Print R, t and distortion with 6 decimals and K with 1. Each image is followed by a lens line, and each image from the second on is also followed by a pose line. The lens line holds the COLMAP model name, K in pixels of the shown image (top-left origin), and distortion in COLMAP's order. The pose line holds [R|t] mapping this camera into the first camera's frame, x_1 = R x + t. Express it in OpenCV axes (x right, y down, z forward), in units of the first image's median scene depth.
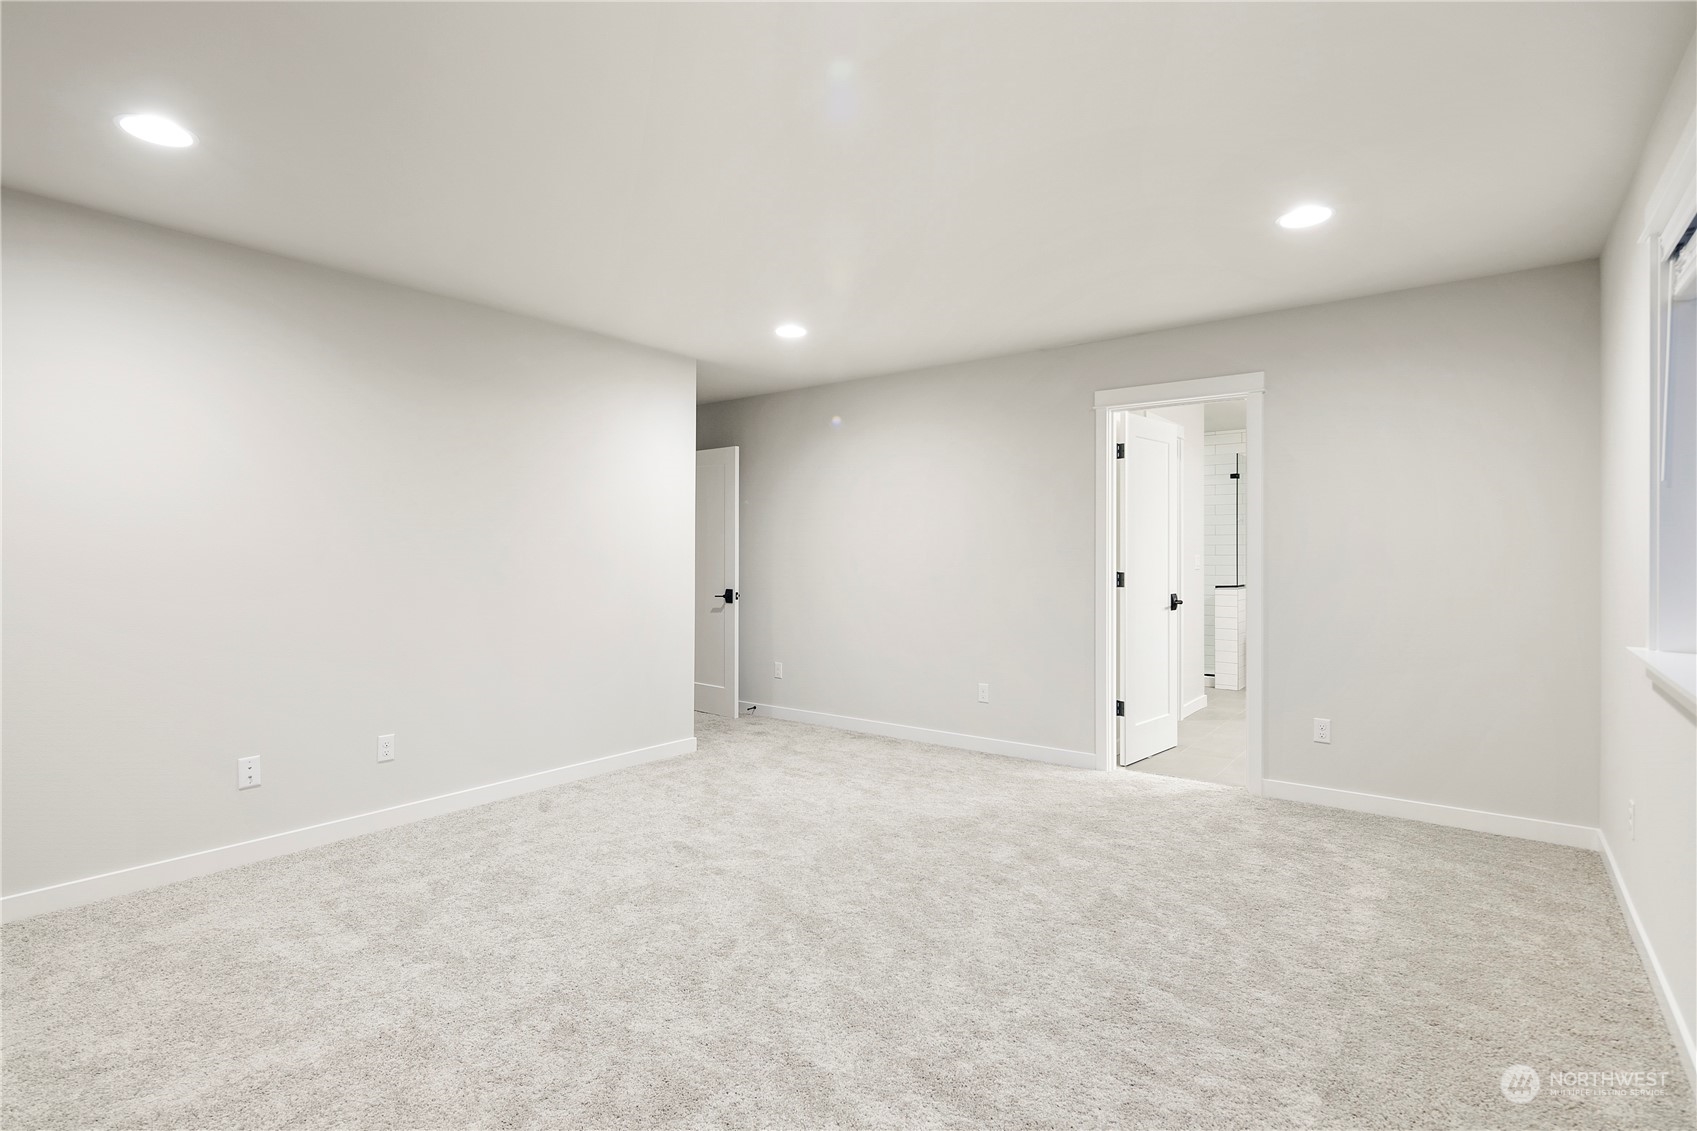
lens RADIAL K [[820.5, 0, 850.2], [0, 820.5, 566.4], [0, 0, 1]] dist [0.003168, -0.003767]
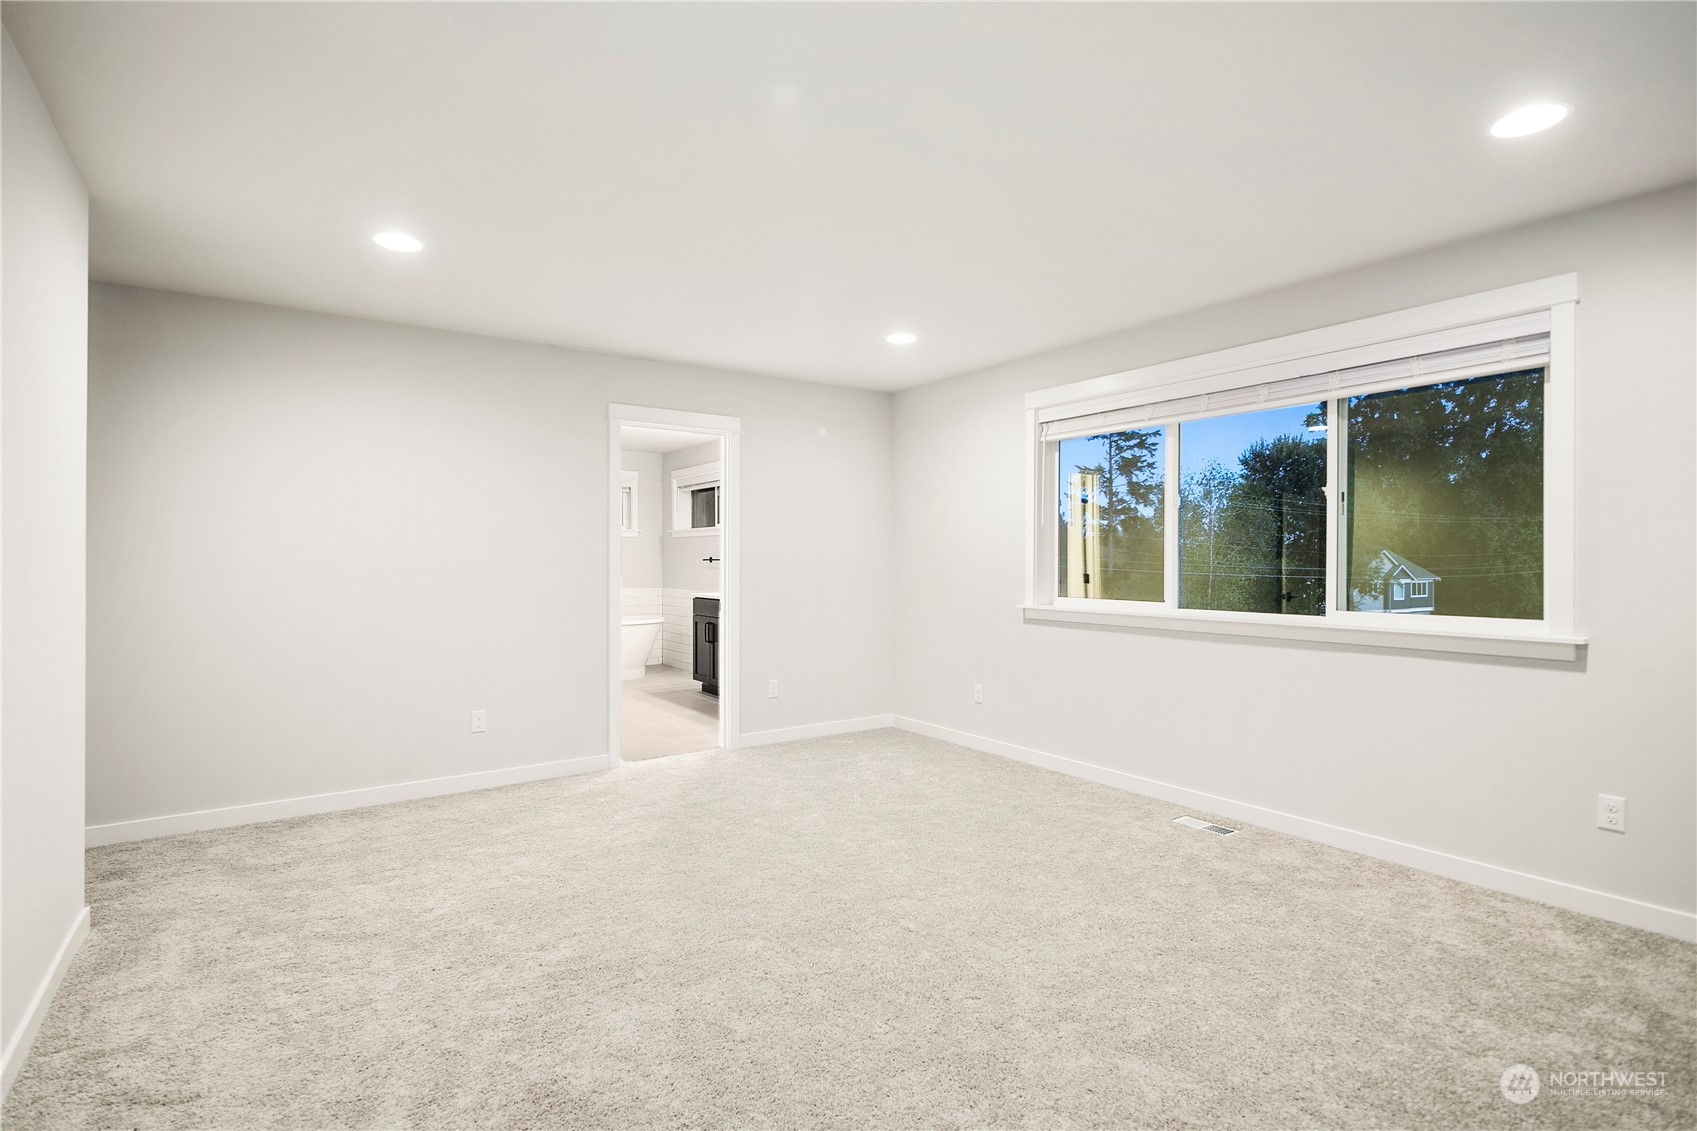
lens RADIAL K [[820.5, 0, 841.5], [0, 820.5, 570.7], [0, 0, 1]] dist [0.003168, -0.003767]
pose [[0.303672, -0.014552, 0.952665, -0.650353], [0.012618, 0.999857, 0.011251, -0.010793], [-0.952693, 0.008605, 0.303813, 0.446058]]
